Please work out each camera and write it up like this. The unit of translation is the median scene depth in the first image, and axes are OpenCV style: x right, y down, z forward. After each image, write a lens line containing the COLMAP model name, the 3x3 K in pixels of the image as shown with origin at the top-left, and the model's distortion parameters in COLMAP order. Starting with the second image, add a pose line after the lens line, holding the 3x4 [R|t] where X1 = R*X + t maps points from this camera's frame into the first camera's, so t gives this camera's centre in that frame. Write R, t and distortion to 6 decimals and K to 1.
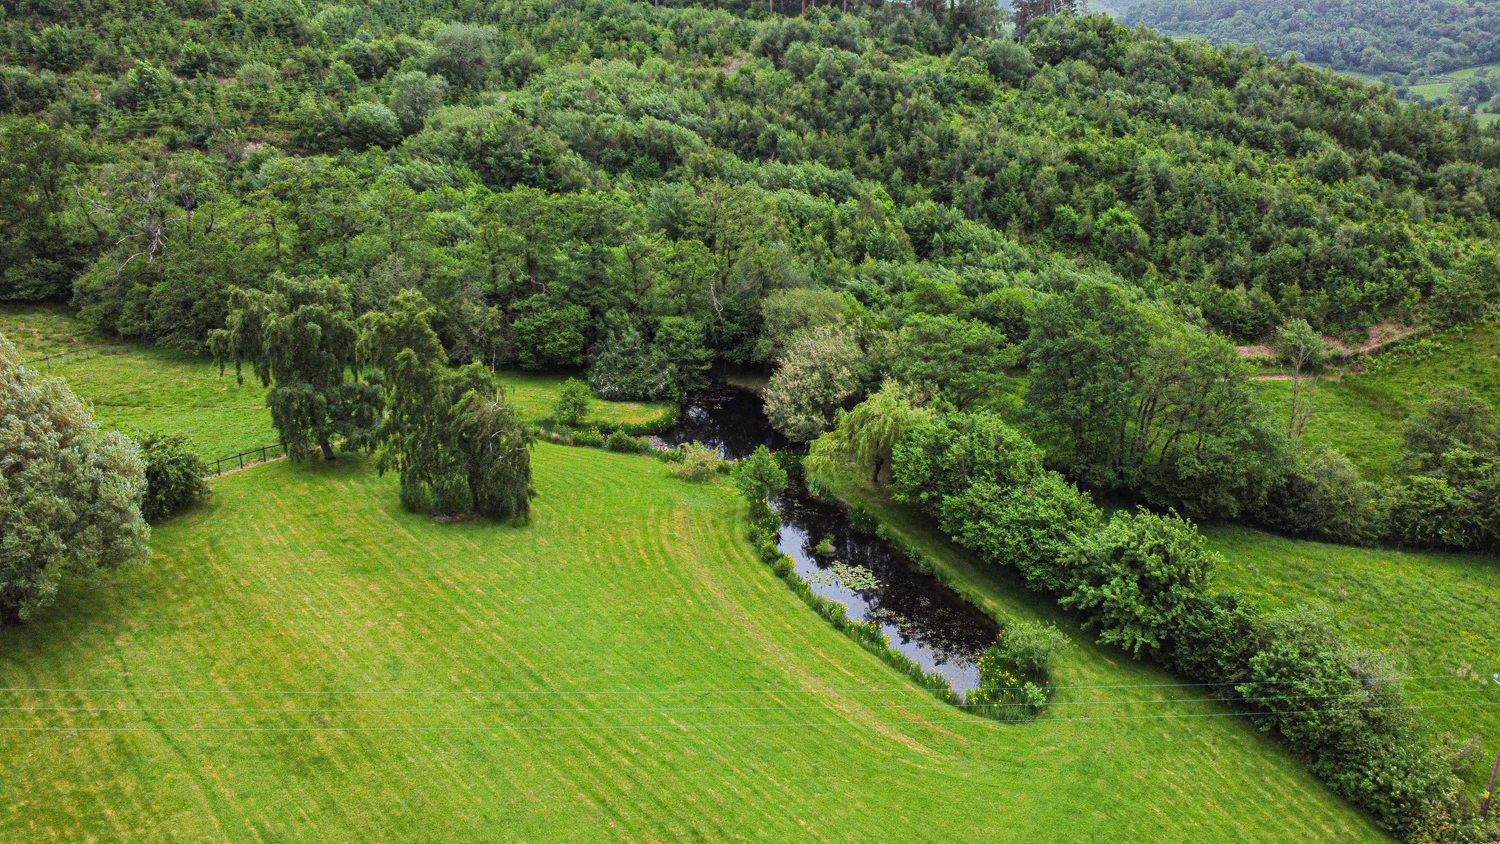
lens RADIAL K [[1120.1, 0, 738.6], [0, 1120.1, 423.1], [0, 0, 1]] dist [0.003060, -0.006651]
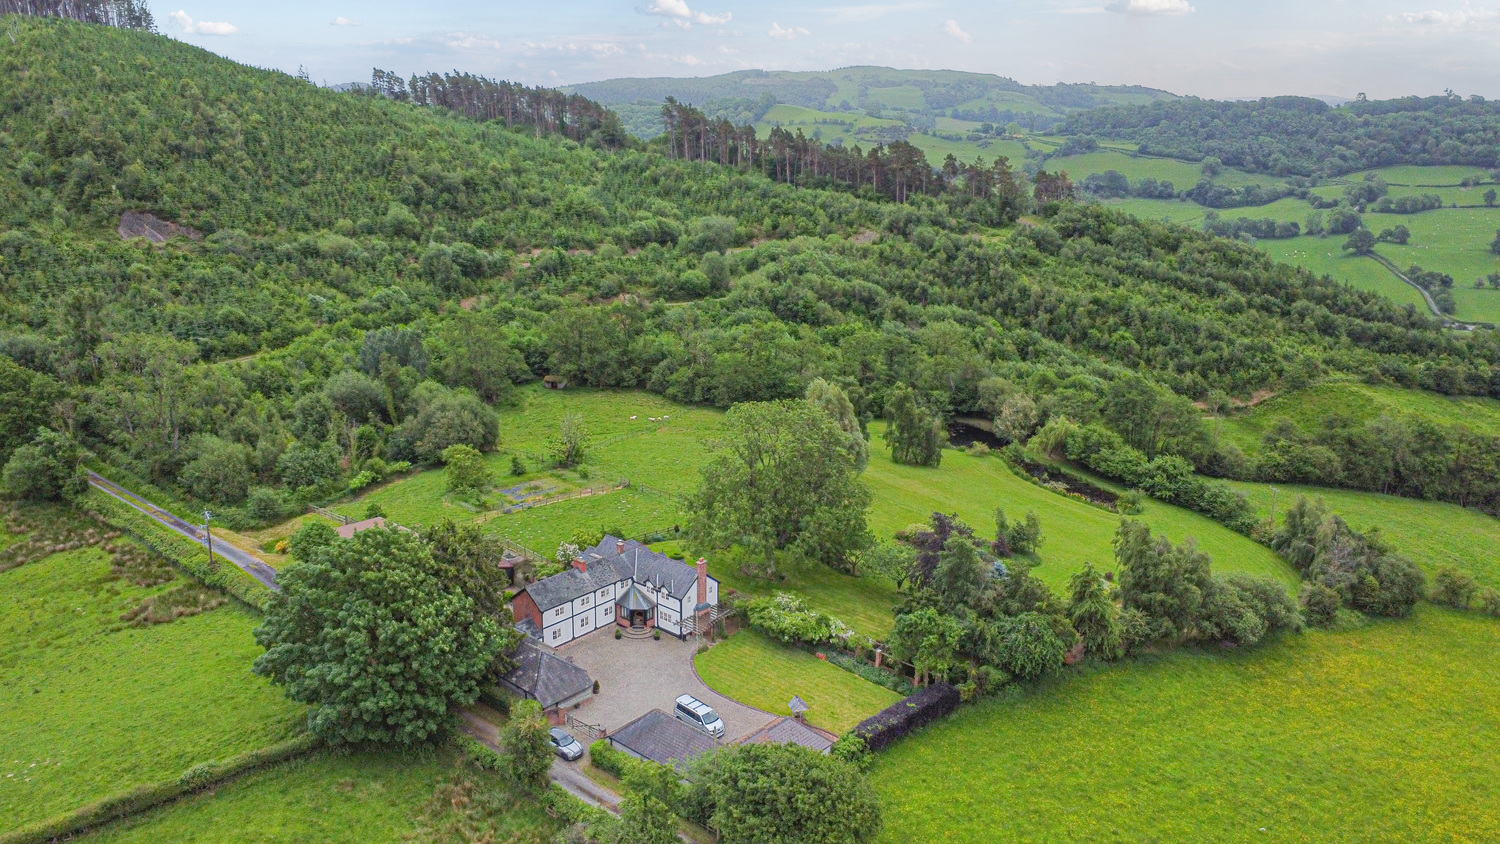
lens RADIAL K [[1120.1, 0, 737.9], [0, 1120.1, 423.6], [0, 0, 1]] dist [0.003060, -0.006651]
pose [[0.998714, -0.011985, 0.049254, -0.372504], [0.015218, 0.997716, -0.065805, 0.071686], [-0.048353, 0.066470, 0.996616, -0.775013]]
